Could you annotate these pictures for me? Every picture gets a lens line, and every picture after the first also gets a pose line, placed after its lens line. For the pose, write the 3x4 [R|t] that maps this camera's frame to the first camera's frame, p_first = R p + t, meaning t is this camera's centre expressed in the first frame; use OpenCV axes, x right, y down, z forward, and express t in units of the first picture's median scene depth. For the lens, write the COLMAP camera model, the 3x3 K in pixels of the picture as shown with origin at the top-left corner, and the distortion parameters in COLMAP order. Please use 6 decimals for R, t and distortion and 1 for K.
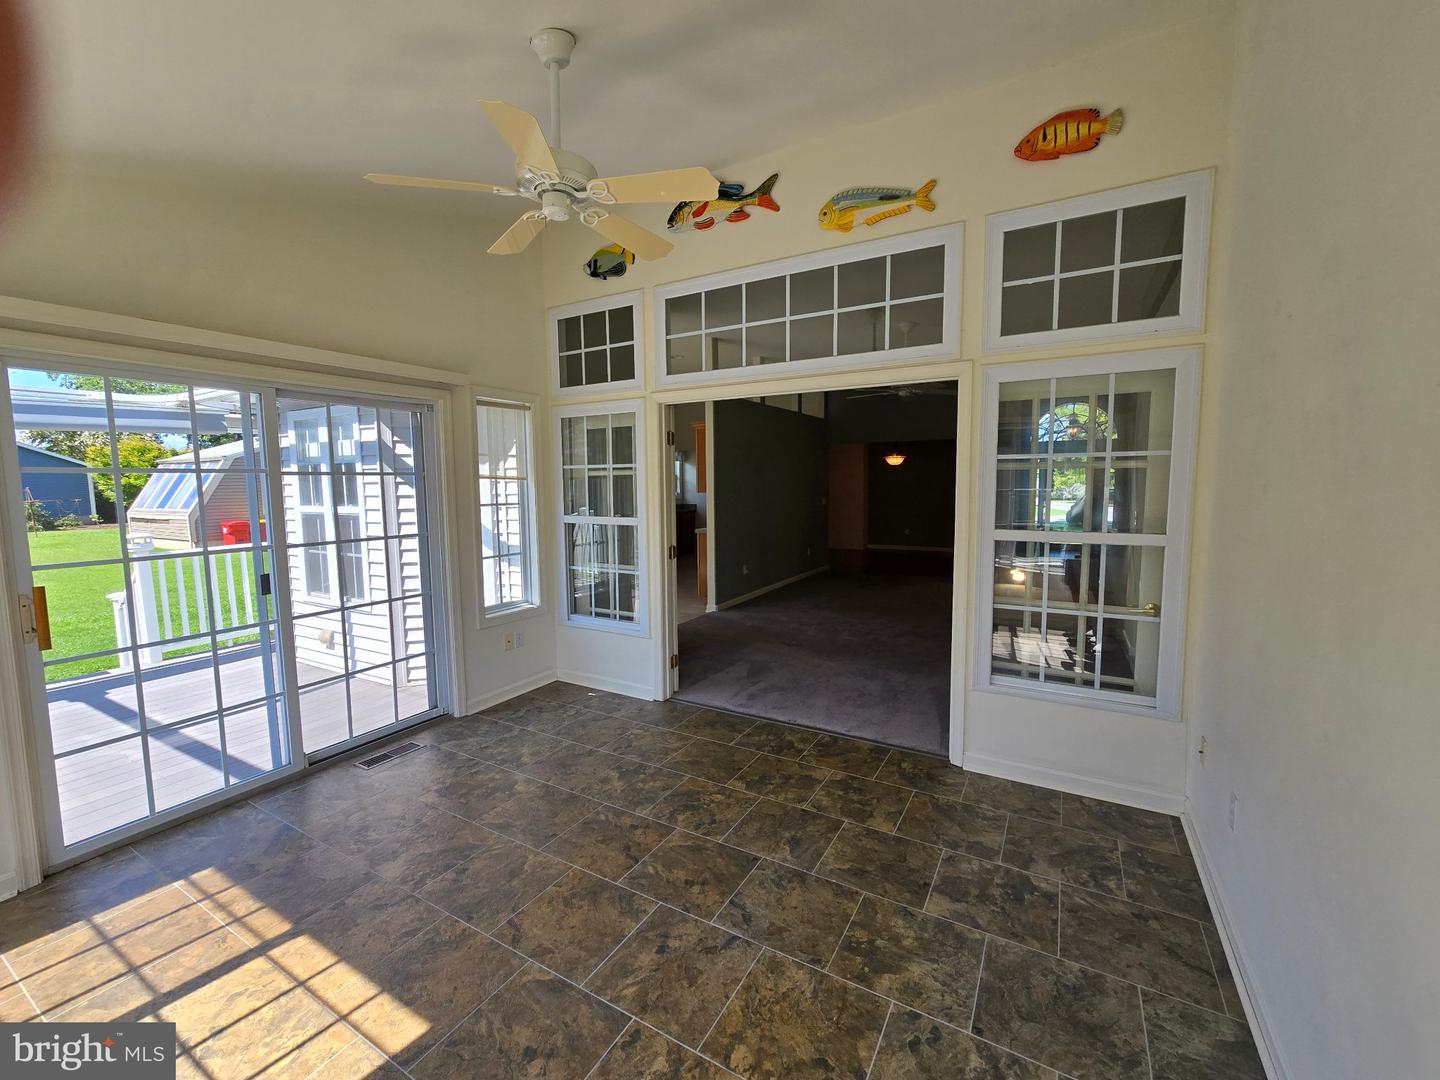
lens RADIAL K [[590.6, 0, 721.9], [0, 590.6, 532.5], [0, 0, 1]] dist [-0.000212, 0.000517]
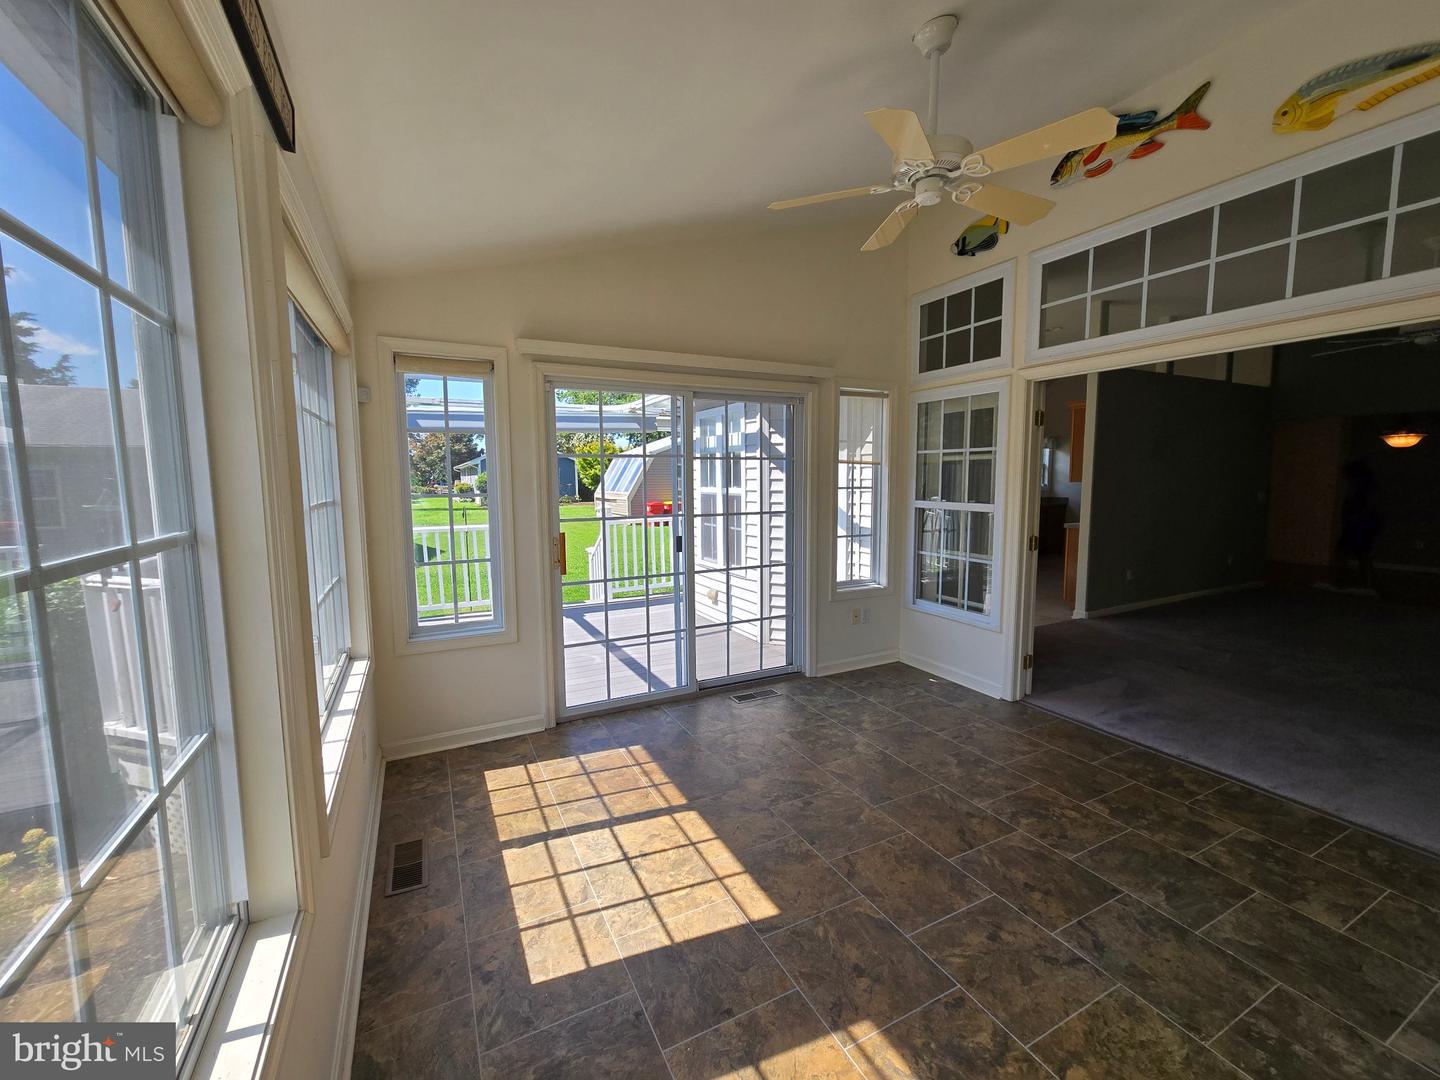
lens RADIAL K [[590.6, 0, 724.8], [0, 590.6, 533.8], [0, 0, 1]] dist [-0.000212, 0.000517]
pose [[0.841565, 0.058614, -0.536966, 0.006323], [-0.050581, 0.998278, 0.029695, 0.021602], [0.537782, 0.002170, 0.843081, -0.040552]]
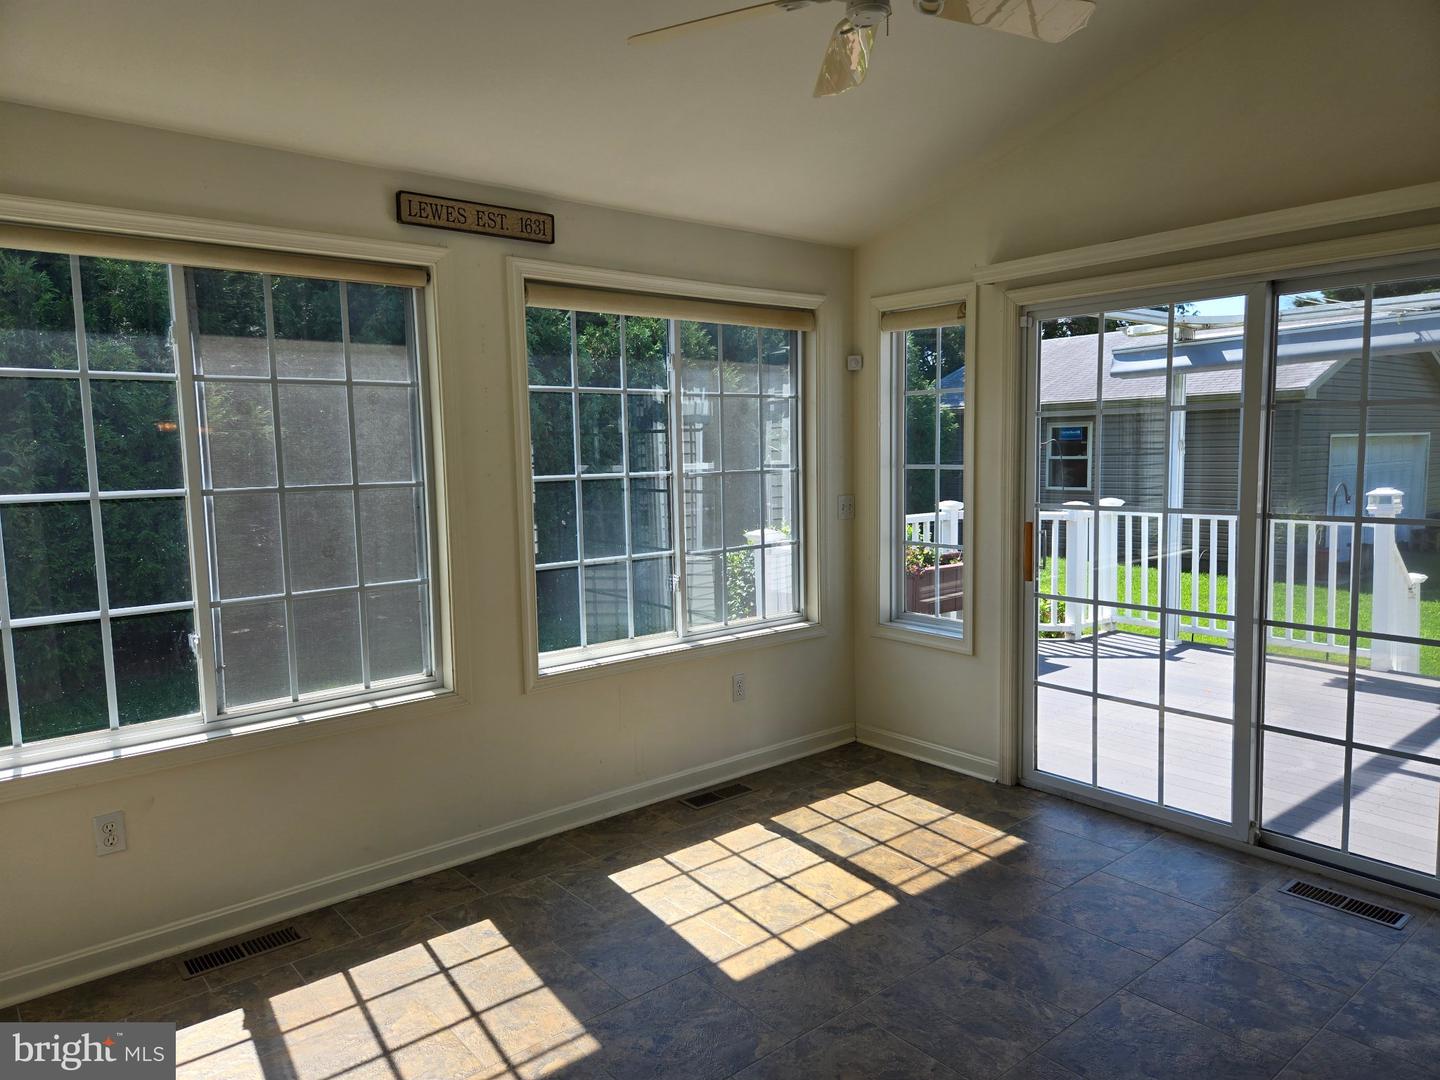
lens RADIAL K [[953.5, 0, 719.5], [0, 953.5, 542.0], [0, 0, 1]] dist [0.021408, -0.005841]
pose [[-0.337568, 0.114710, -0.934285, 0.521651], [-0.061265, 0.987765, 0.143412, -0.068120], [0.939305, 0.105651, -0.326410, 0.793206]]
